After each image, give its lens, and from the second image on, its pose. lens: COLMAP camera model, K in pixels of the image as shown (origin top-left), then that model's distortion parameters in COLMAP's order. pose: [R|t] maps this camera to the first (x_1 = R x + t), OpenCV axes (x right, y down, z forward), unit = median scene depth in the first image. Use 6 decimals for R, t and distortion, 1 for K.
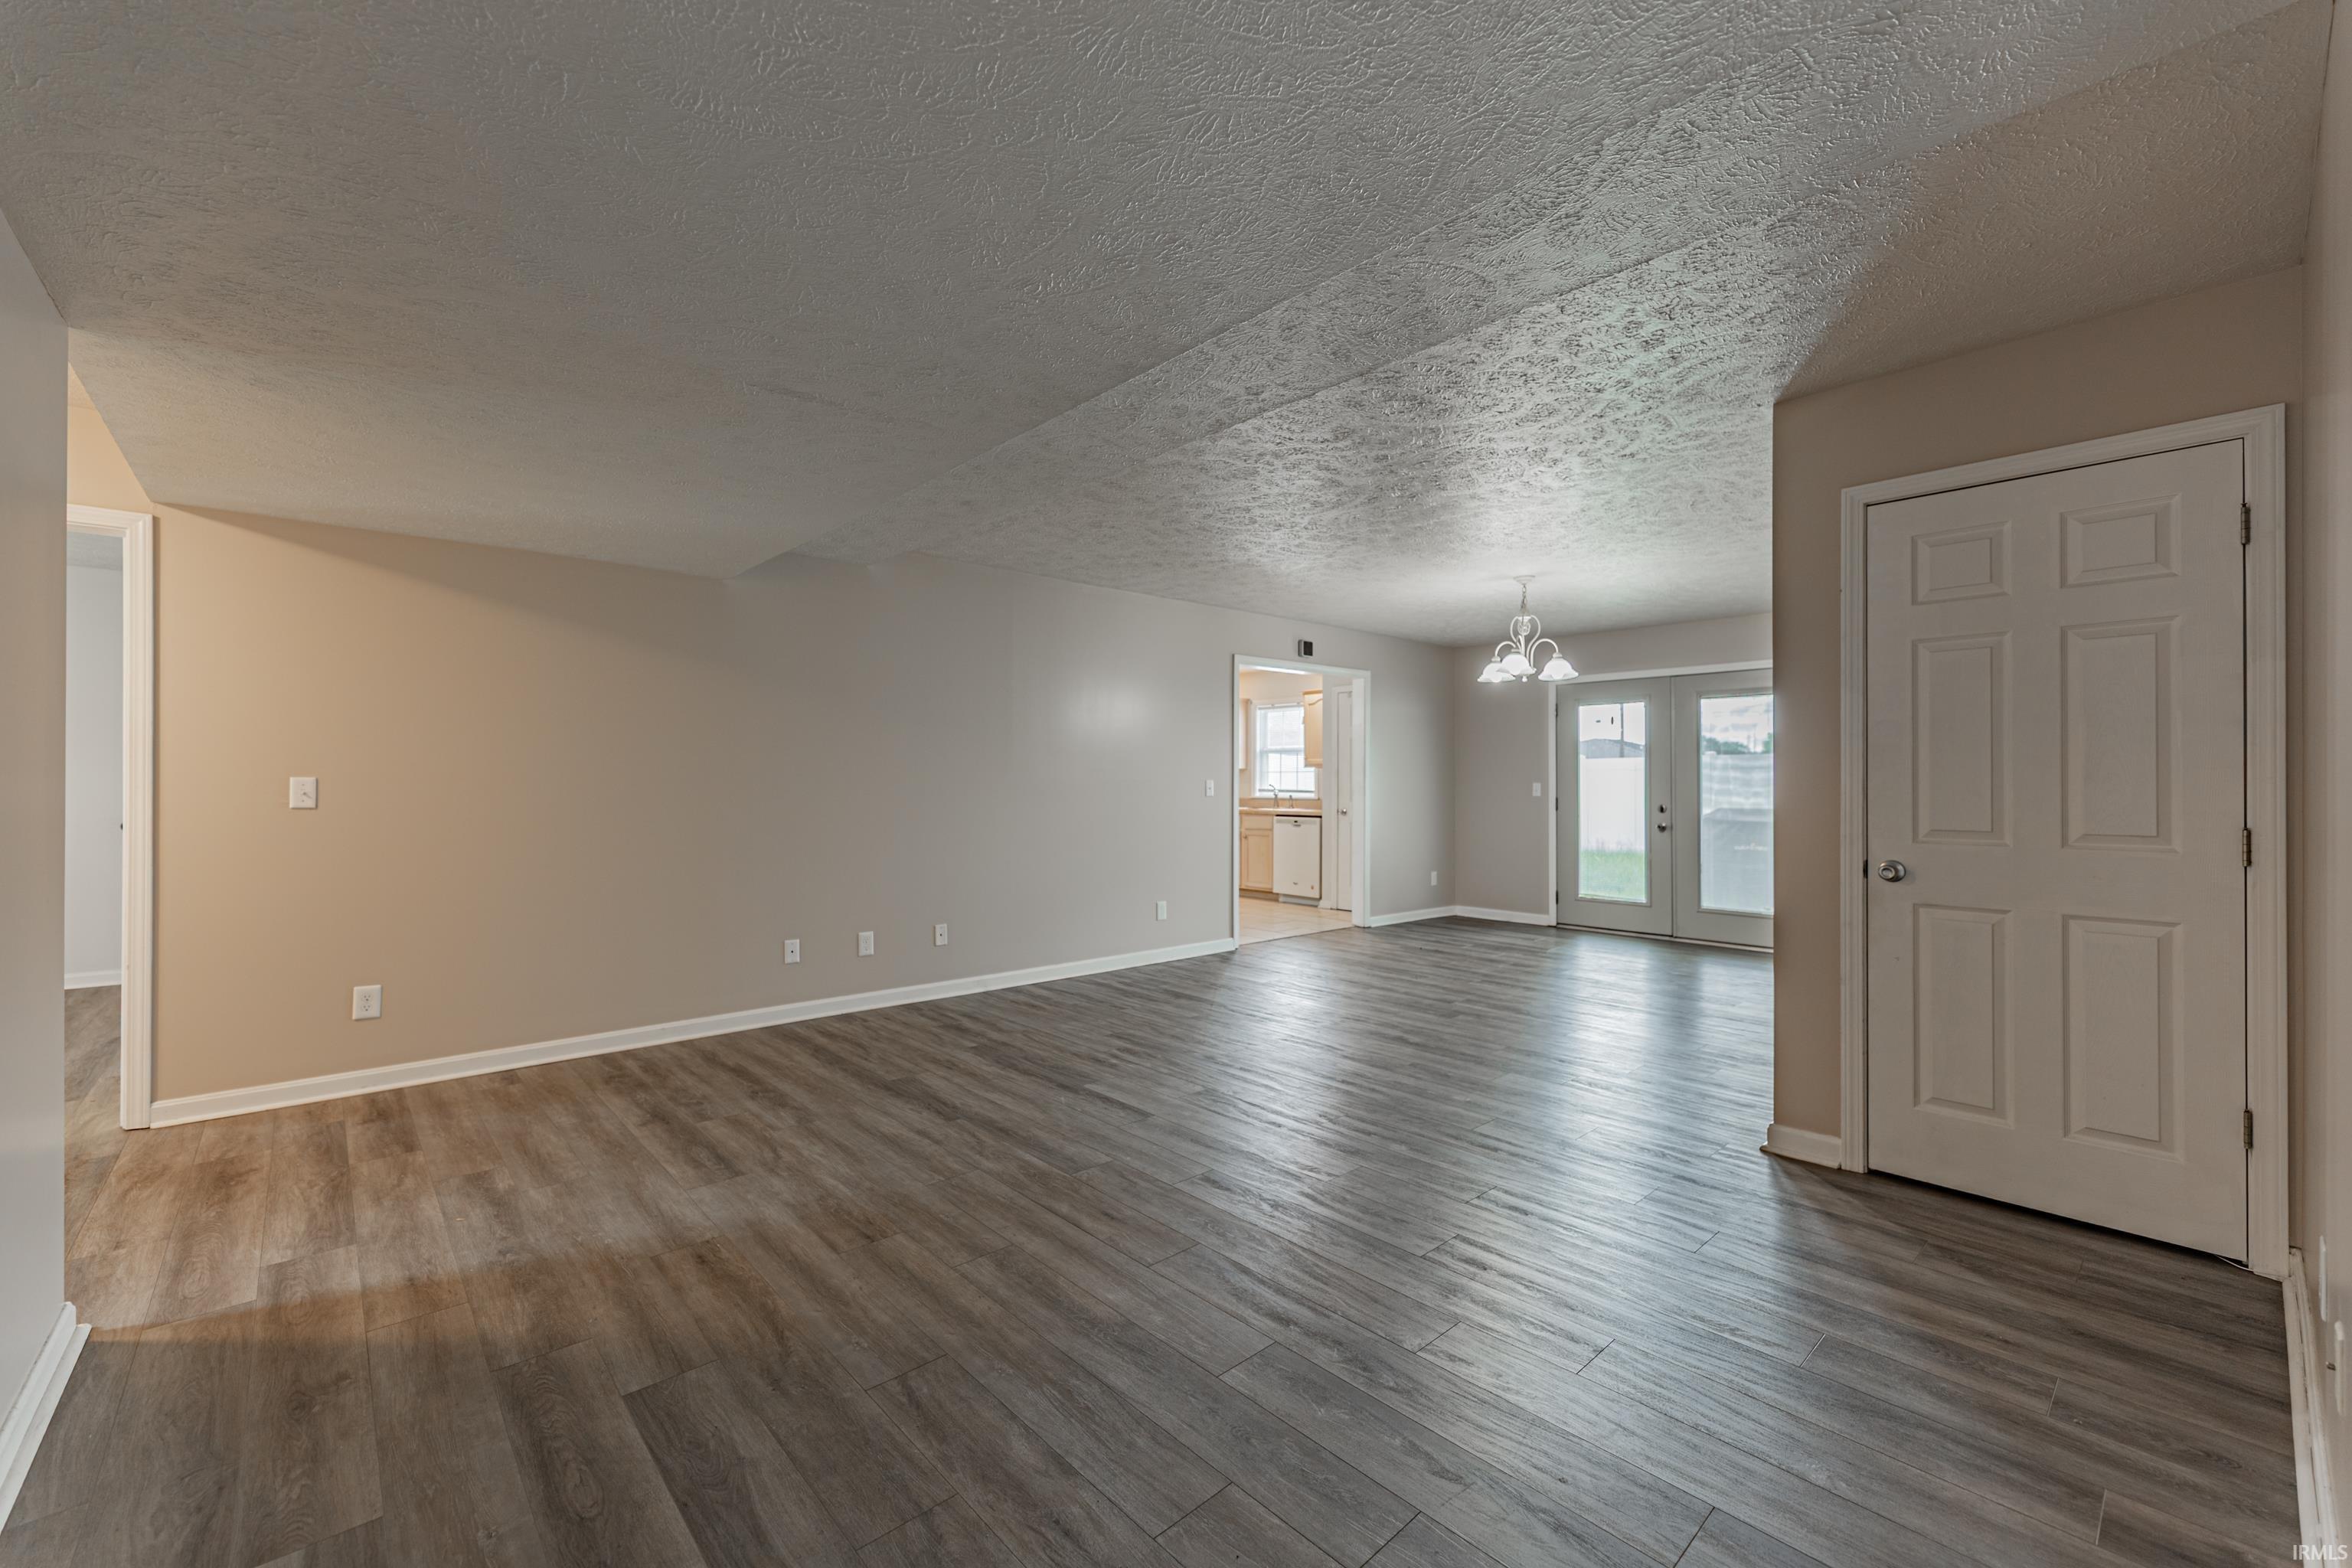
lens RADIAL K [[949.4, 0, 1158.7], [0, 949.4, 783.9], [0, 0, 1]] dist [0.002941, -0.001153]
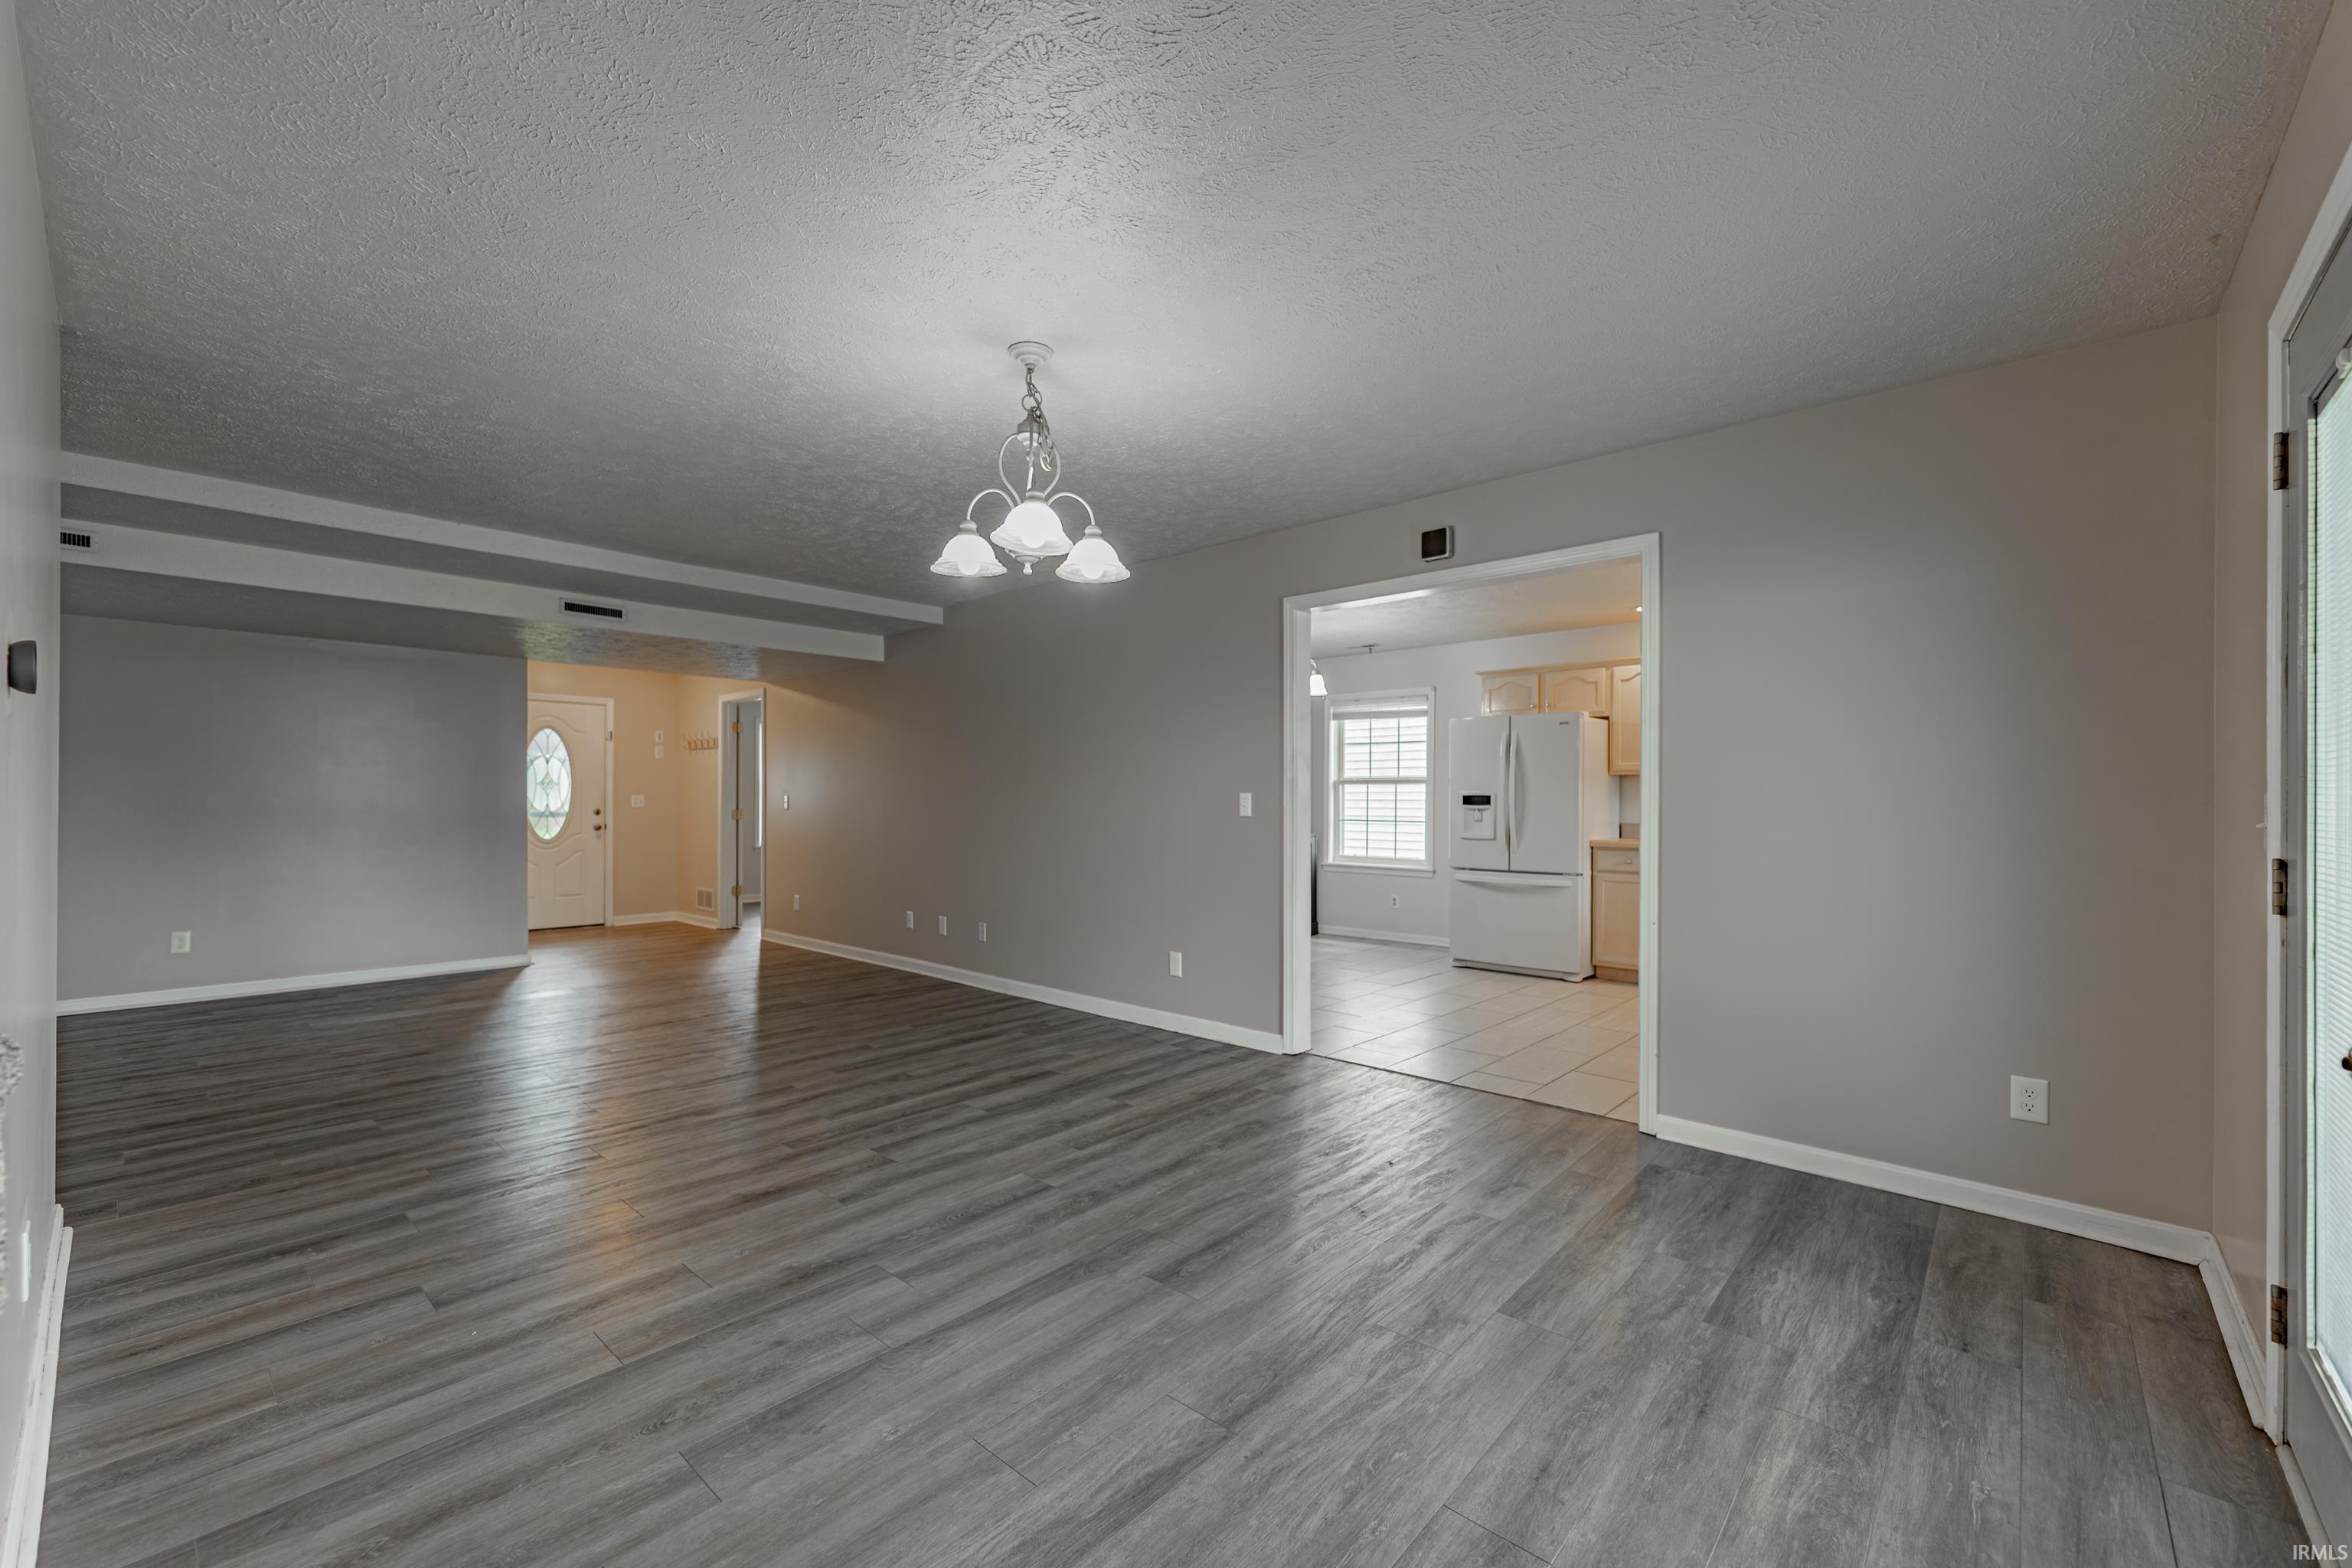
lens RADIAL K [[949.4, 0, 1166.6], [0, 949.4, 802.0], [0, 0, 1]] dist [0.002941, -0.001153]
pose [[0.110428, -0.000413, -0.993884, 0.857335], [-0.003695, 0.999993, -0.000826, 0.004030], [0.993877, 0.003764, 0.110425, 1.017467]]
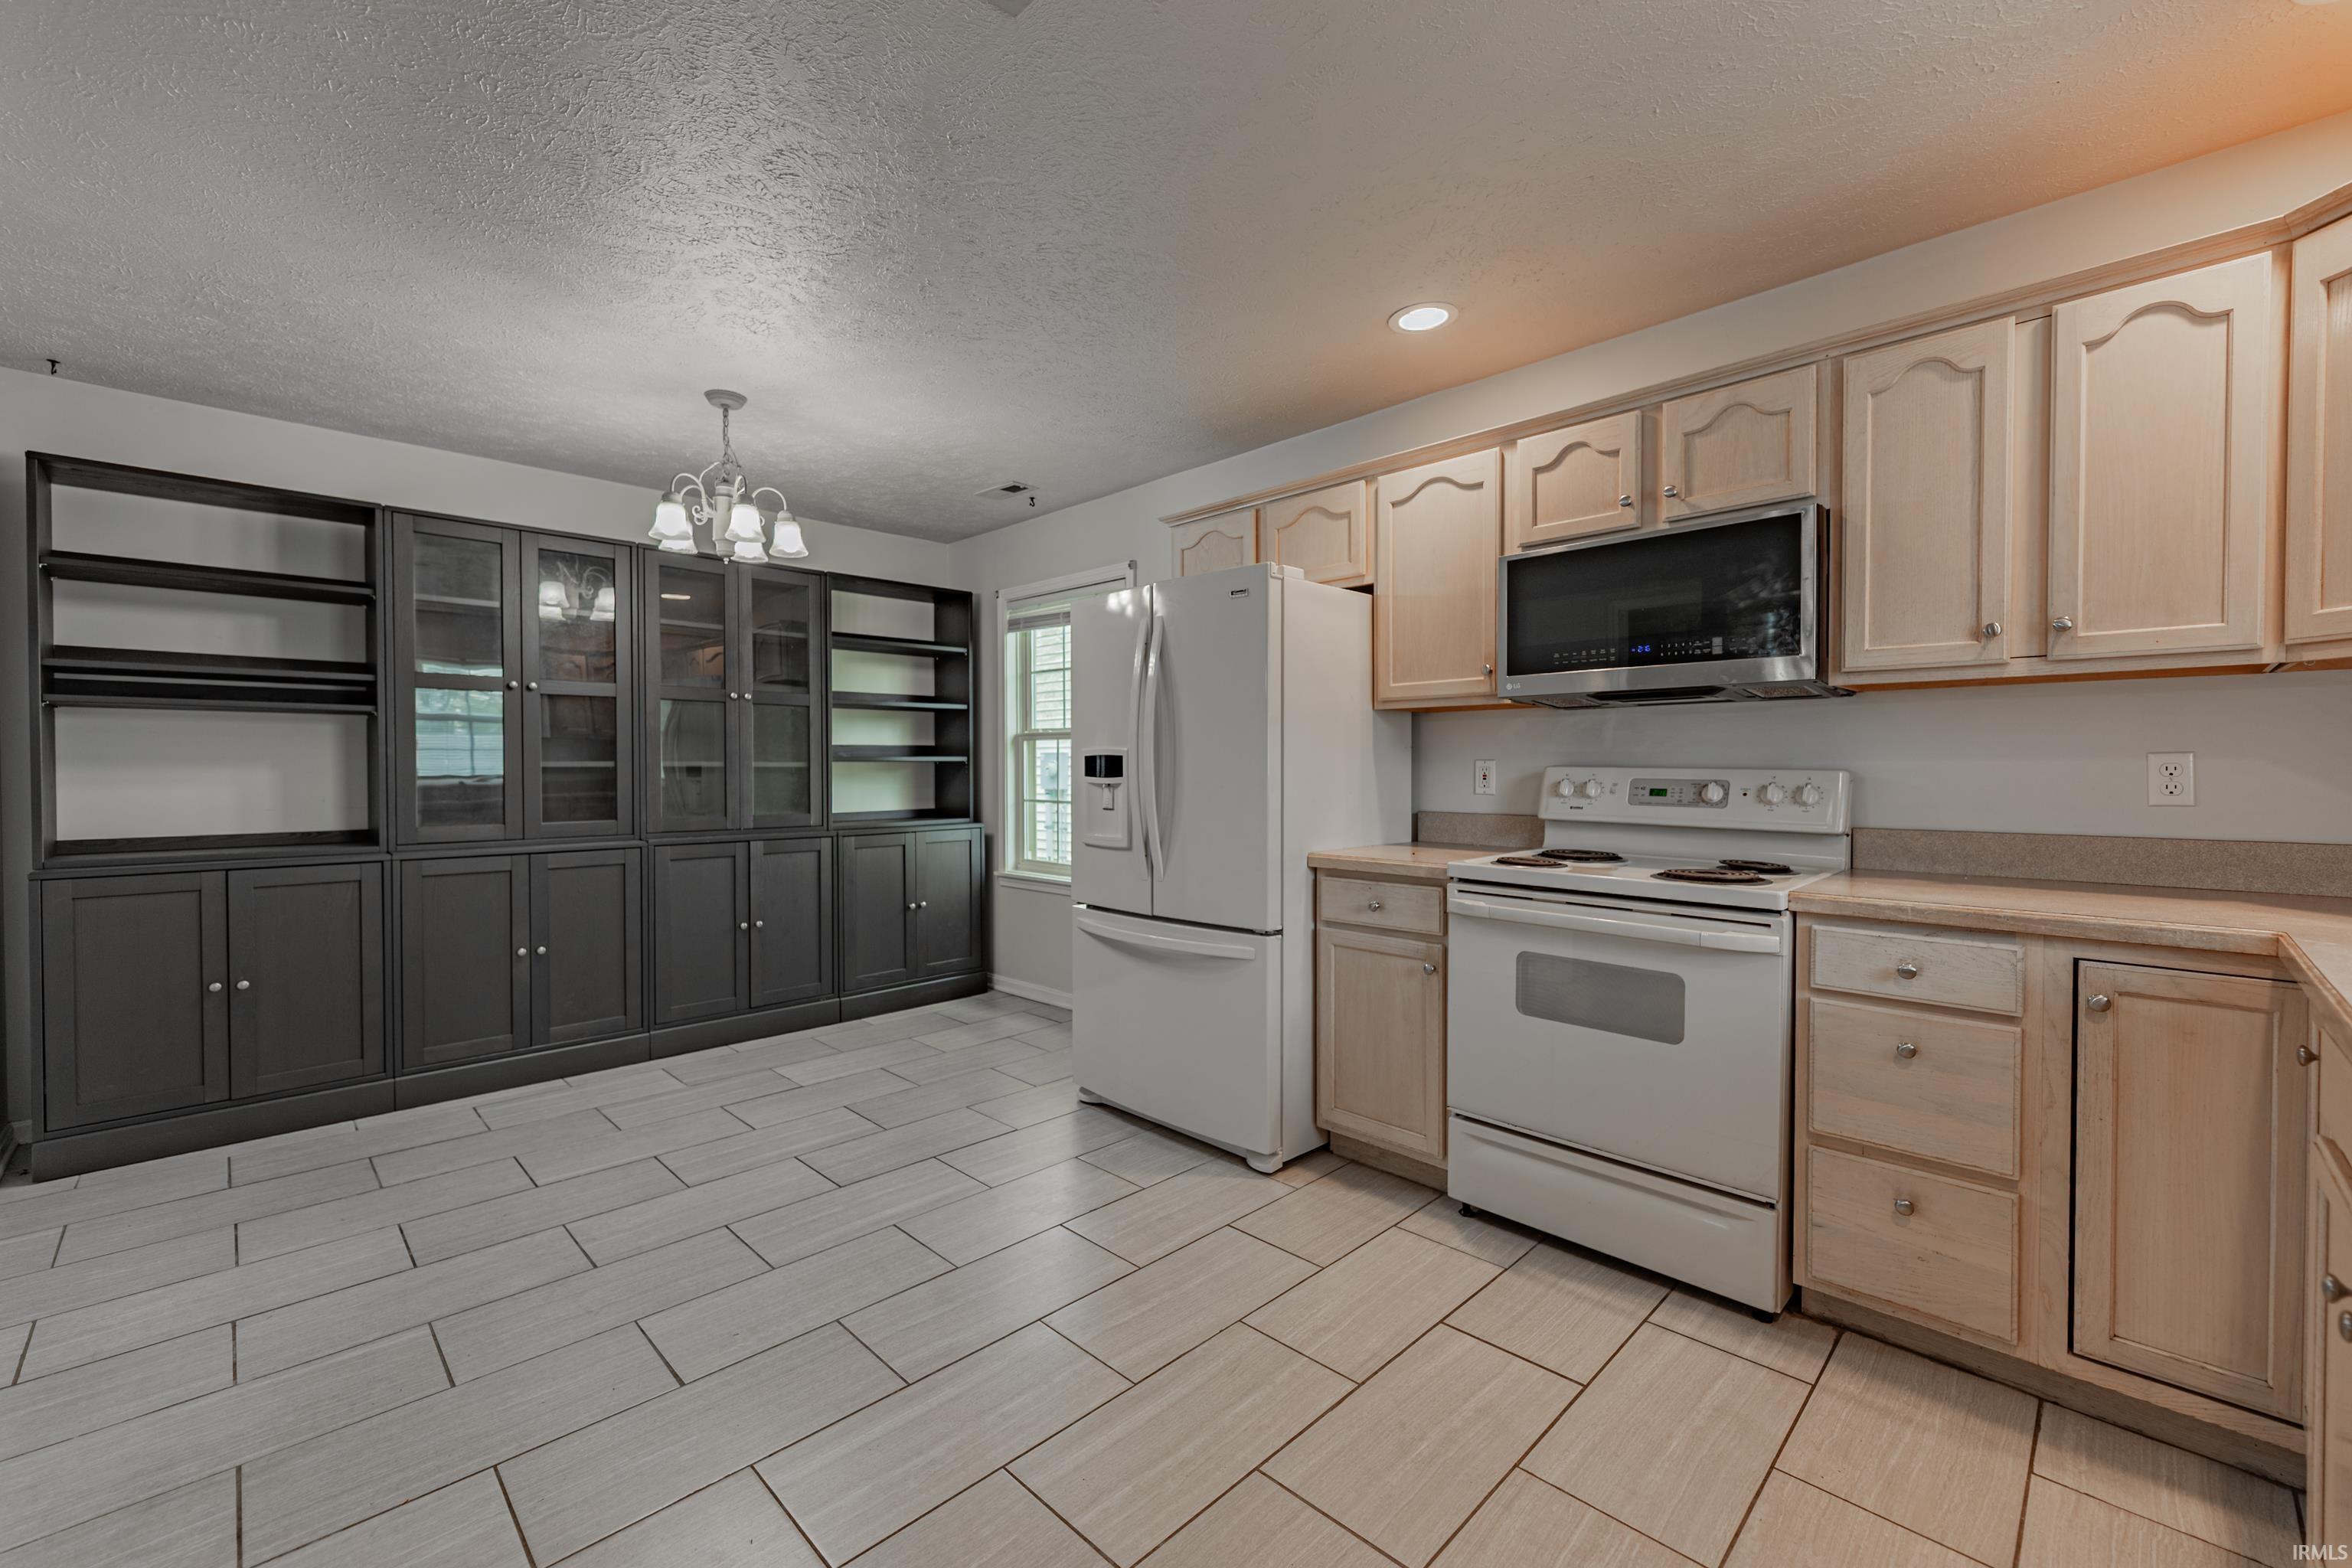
lens RADIAL K [[949.4, 0, 1167.1], [0, 949.4, 783.4], [0, 0, 1]] dist [0.002941, -0.001153]
pose [[0.059985, 0.015923, -0.998072, 0.303214], [0.002779, 0.999866, 0.016118, 0.000344], [0.998195, -0.003741, 0.059932, 1.527407]]
